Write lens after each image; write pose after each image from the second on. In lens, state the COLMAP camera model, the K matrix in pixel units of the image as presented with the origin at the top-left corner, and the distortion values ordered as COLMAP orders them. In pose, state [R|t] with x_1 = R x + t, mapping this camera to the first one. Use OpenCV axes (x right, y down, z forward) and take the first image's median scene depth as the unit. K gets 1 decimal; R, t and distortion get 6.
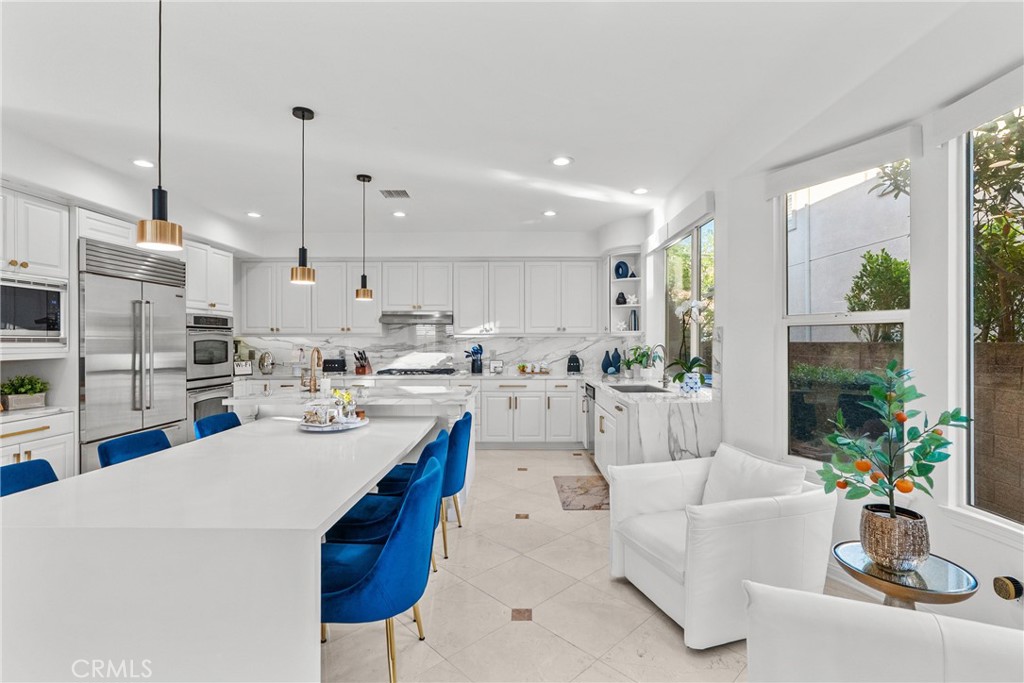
lens RADIAL K [[465.0, 0, 516.1], [0, 465.0, 338.2], [0, 0, 1]] dist [-0.010395, 0.003389]
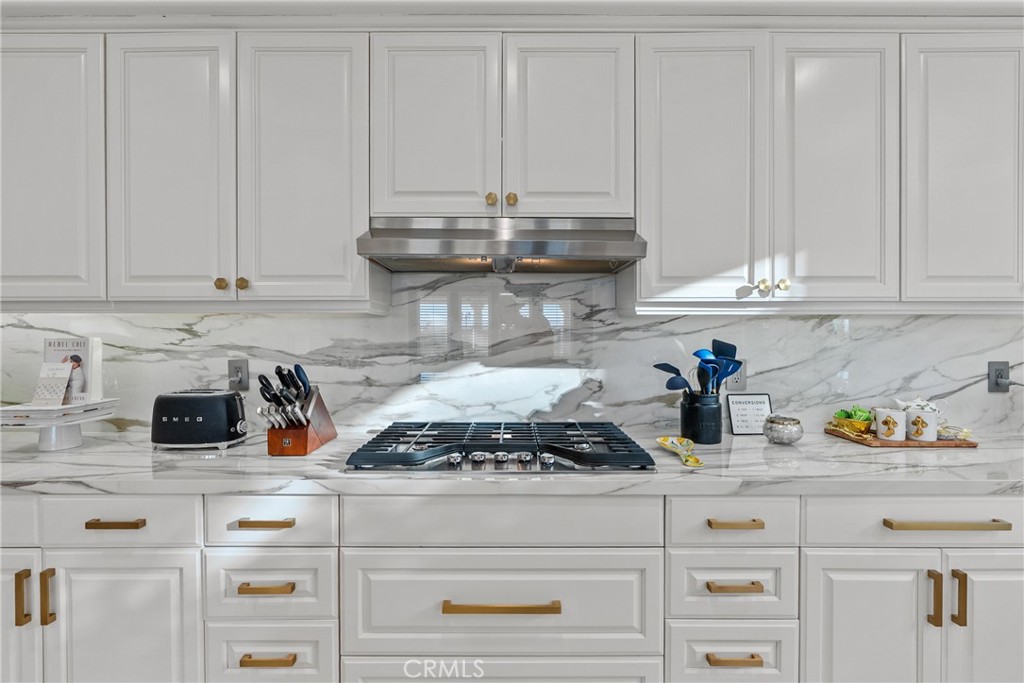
lens RADIAL K [[465.0, 0, 508.9], [0, 465.0, 339.2], [0, 0, 1]] dist [-0.010395, 0.003389]
pose [[0.999992, 0.000961, 0.003889, -0.226433], [-0.001015, 0.999903, 0.013862, 0.009297], [-0.003875, -0.013866, 0.999896, 0.791913]]
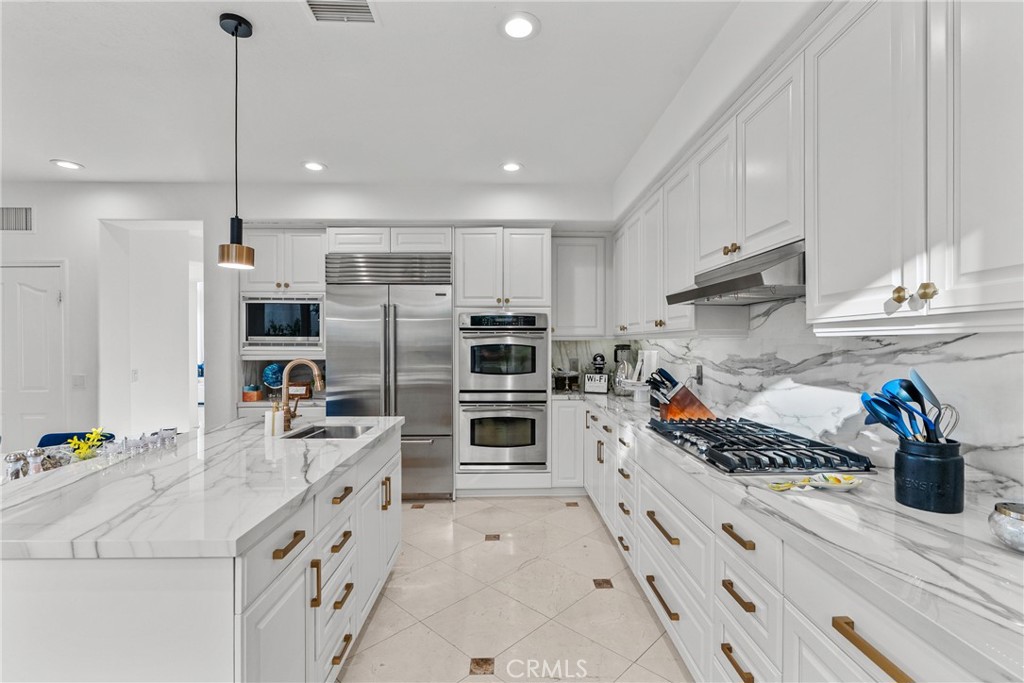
lens RADIAL K [[465.0, 0, 515.8], [0, 465.0, 348.3], [0, 0, 1]] dist [-0.010395, 0.003389]
pose [[0.036767, 0.012274, -0.999248, 0.131642], [0.003936, 0.999915, 0.012427, 0.000629], [0.999316, -0.004390, 0.036715, 0.893425]]
